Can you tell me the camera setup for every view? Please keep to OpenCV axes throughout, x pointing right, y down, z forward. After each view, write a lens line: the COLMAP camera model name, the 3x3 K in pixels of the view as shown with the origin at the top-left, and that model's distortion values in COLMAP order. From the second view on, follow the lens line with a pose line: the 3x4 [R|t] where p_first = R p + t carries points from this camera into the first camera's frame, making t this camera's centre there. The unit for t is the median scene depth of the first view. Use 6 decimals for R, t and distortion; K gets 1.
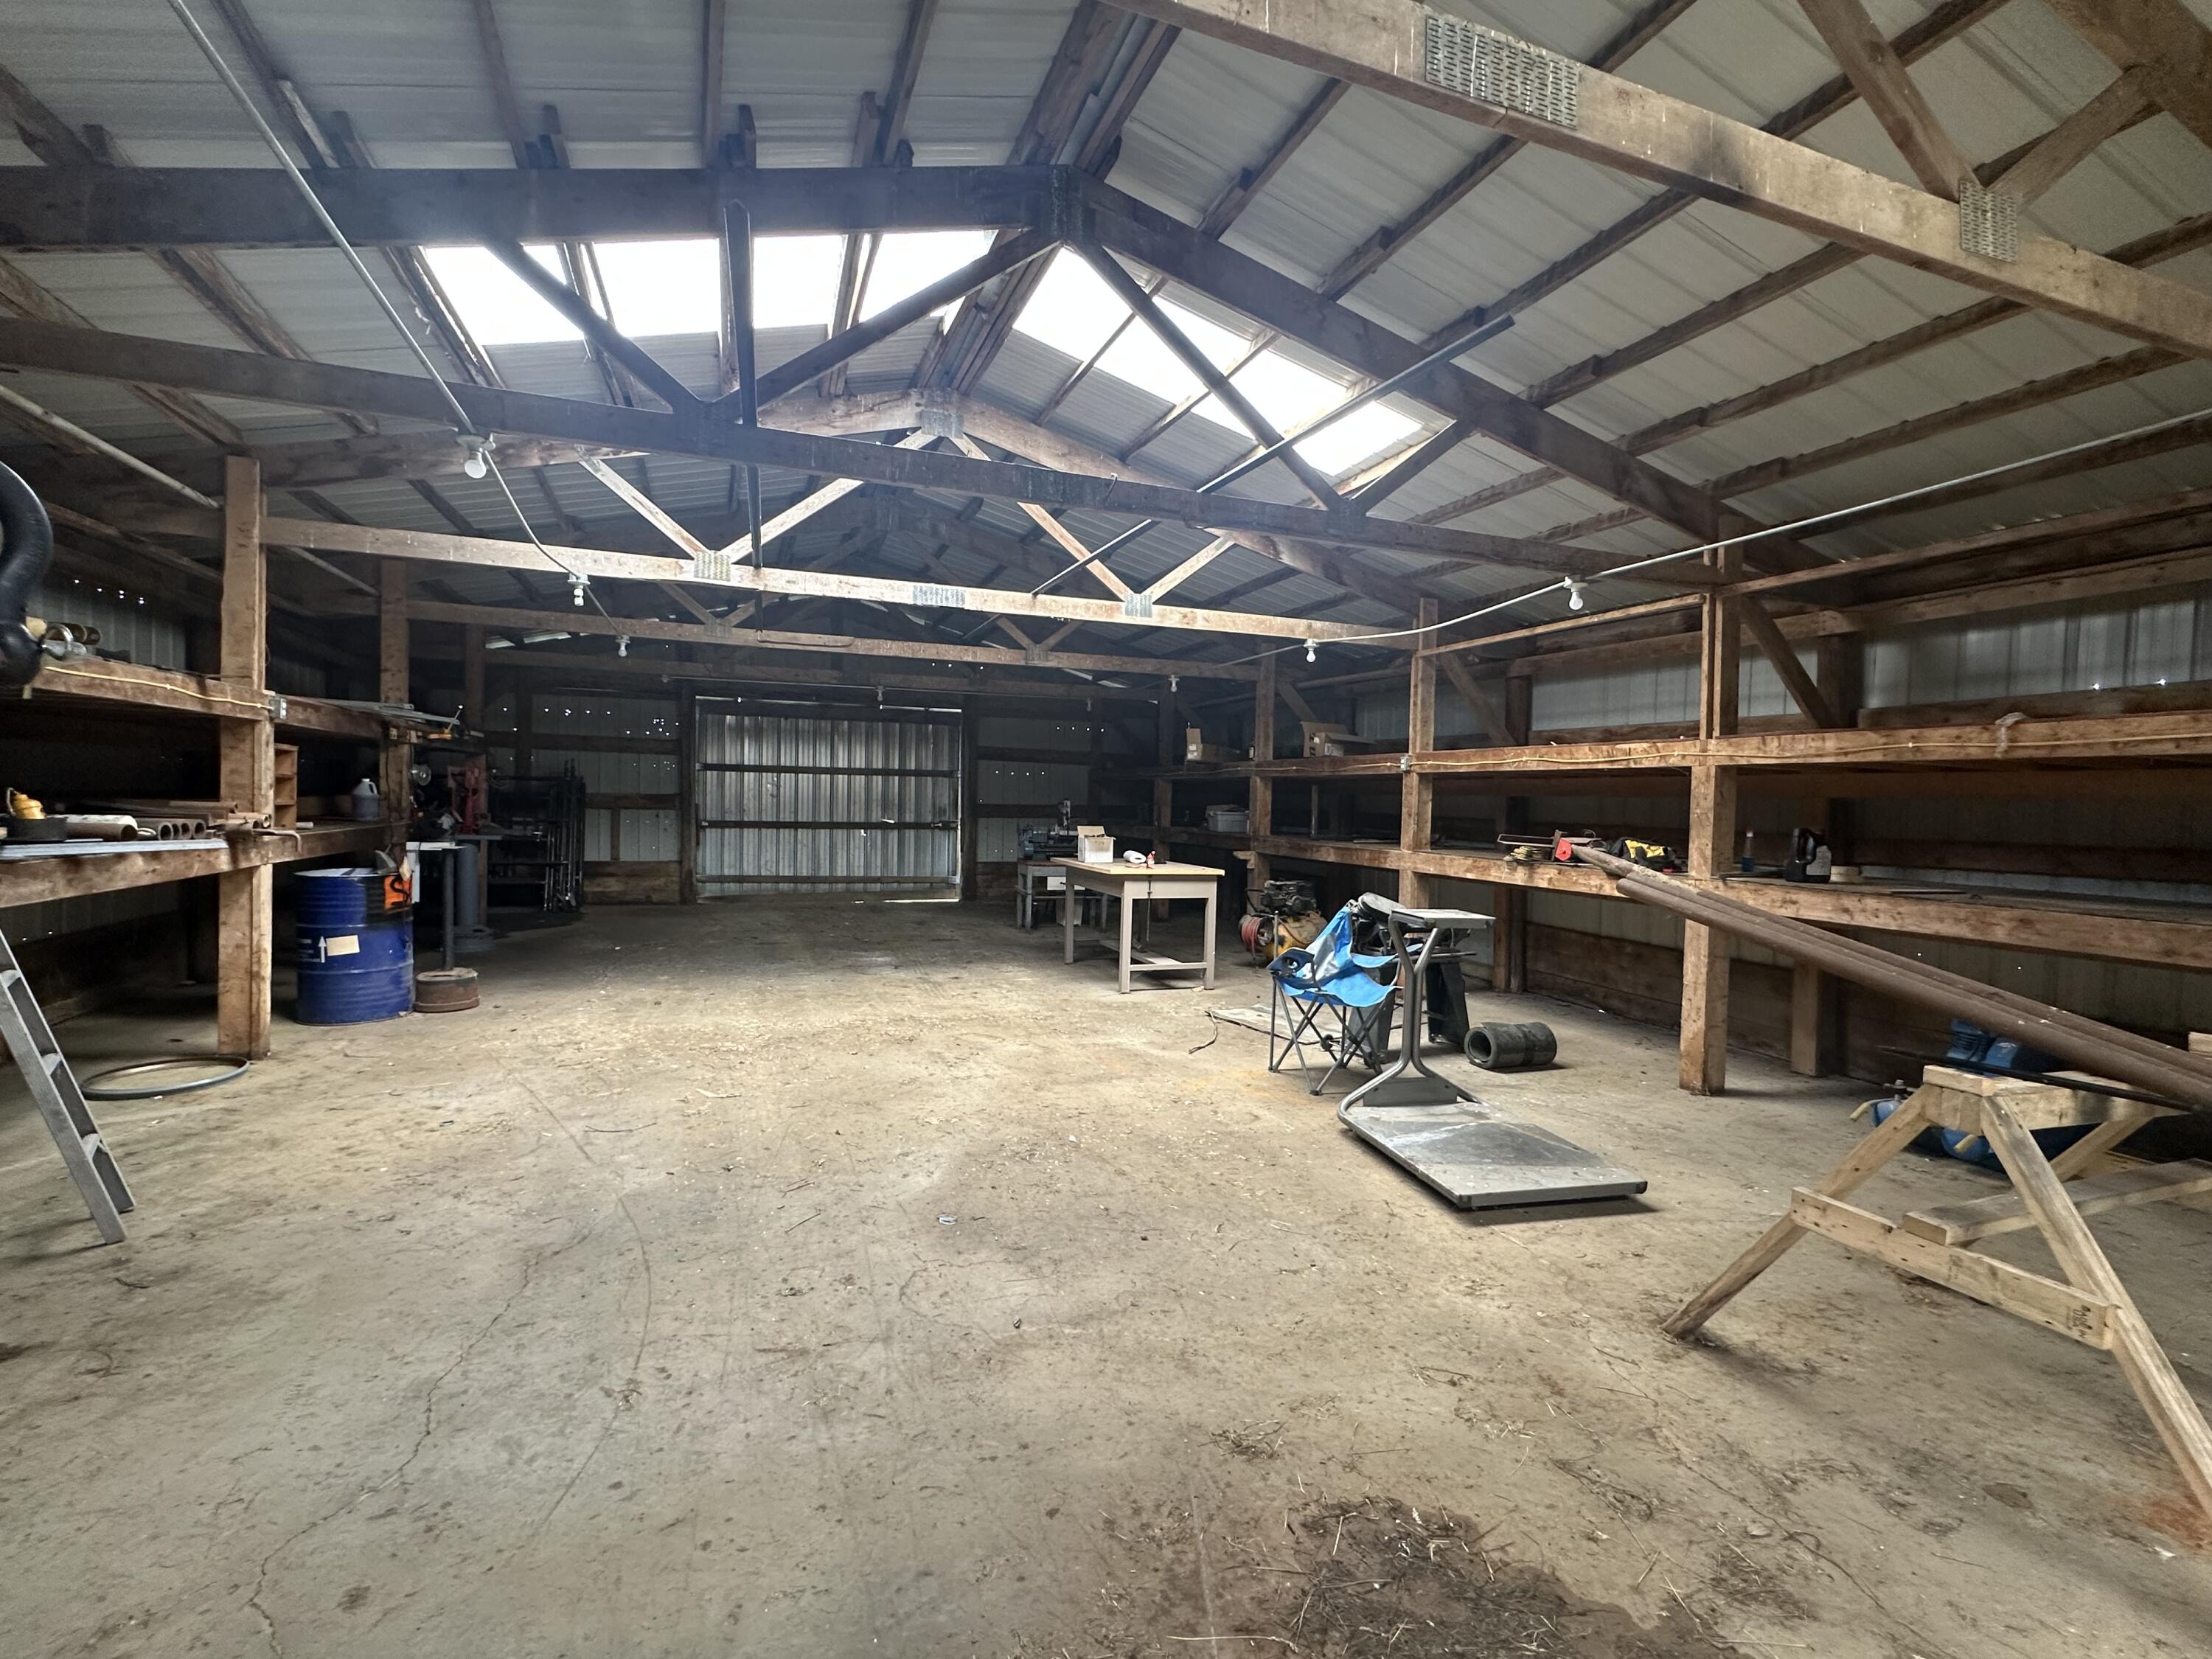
lens RADIAL K [[978.9, 0, 1095.7], [0, 978.9, 825.5], [0, 0, 1]] dist [-0.003780, -0.000218]
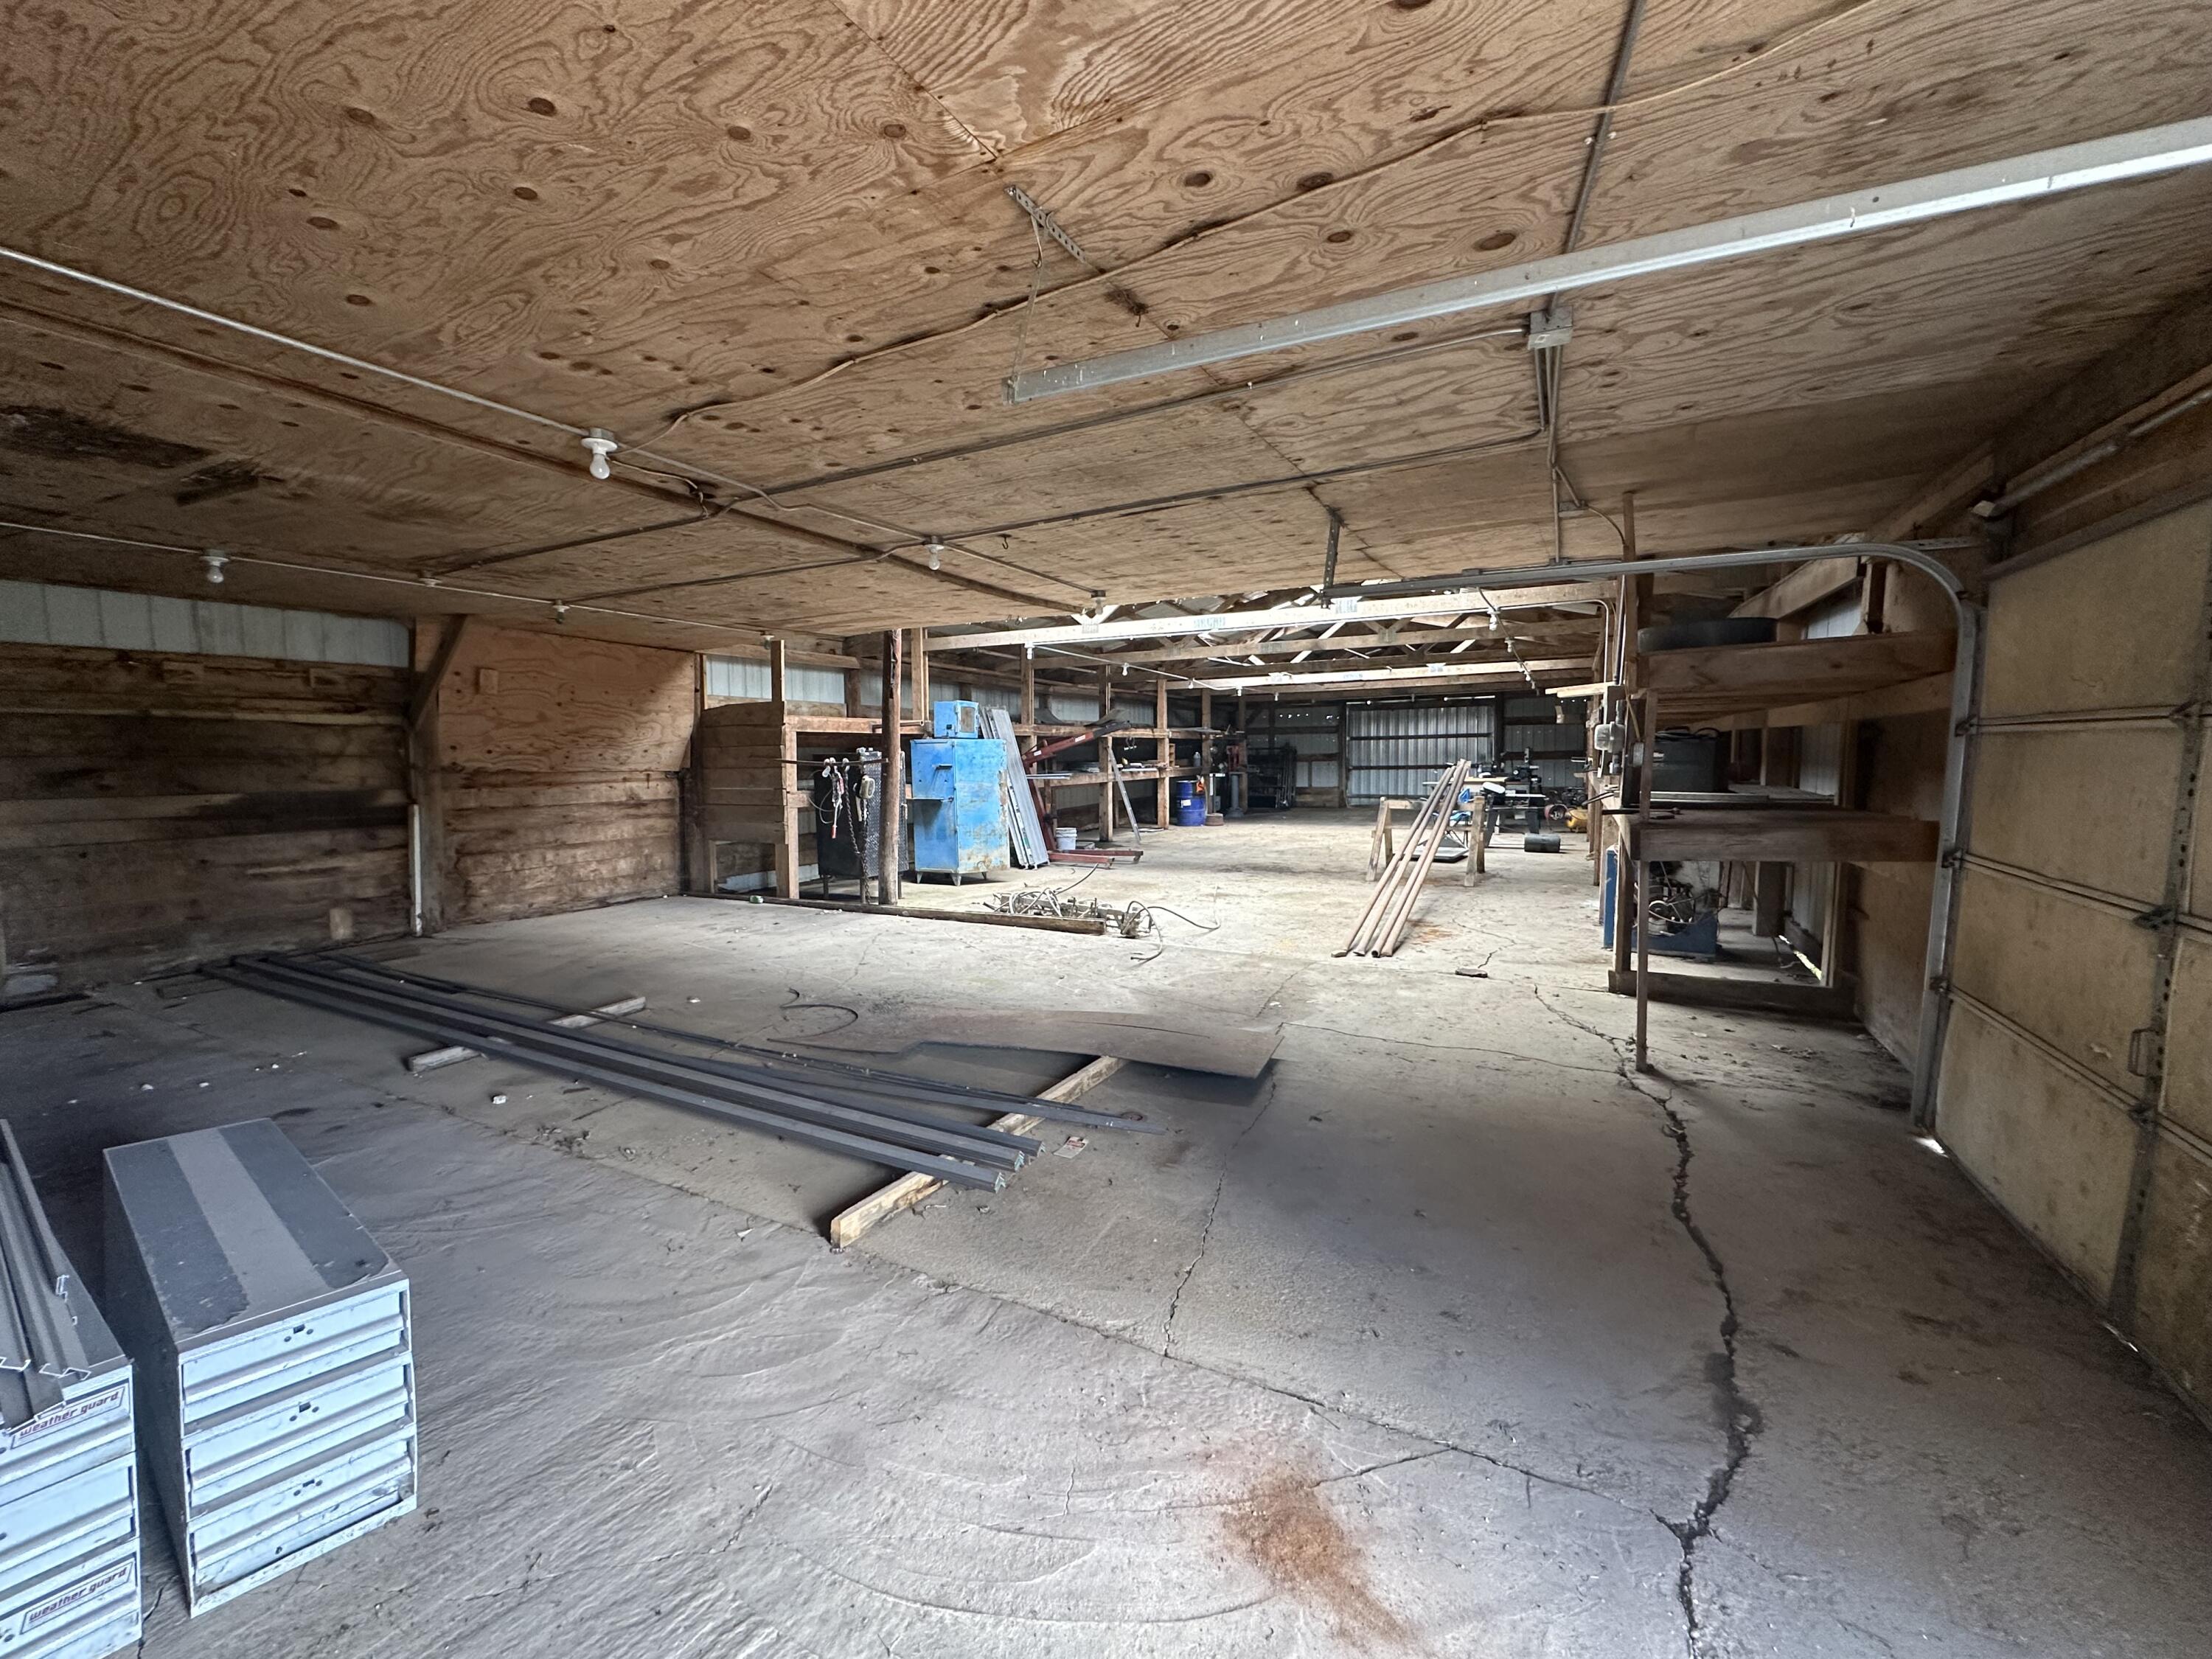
lens RADIAL K [[881.9, 0, 1097.2], [0, 881.9, 832.3], [0, 0, 1]] dist [-0.001594, 0.000002]
pose [[0.673826, 0.030143, -0.738275, 0.587752], [0.013104, 0.998523, 0.052728, 0.028377], [0.738773, -0.045204, 0.672436, -0.590432]]
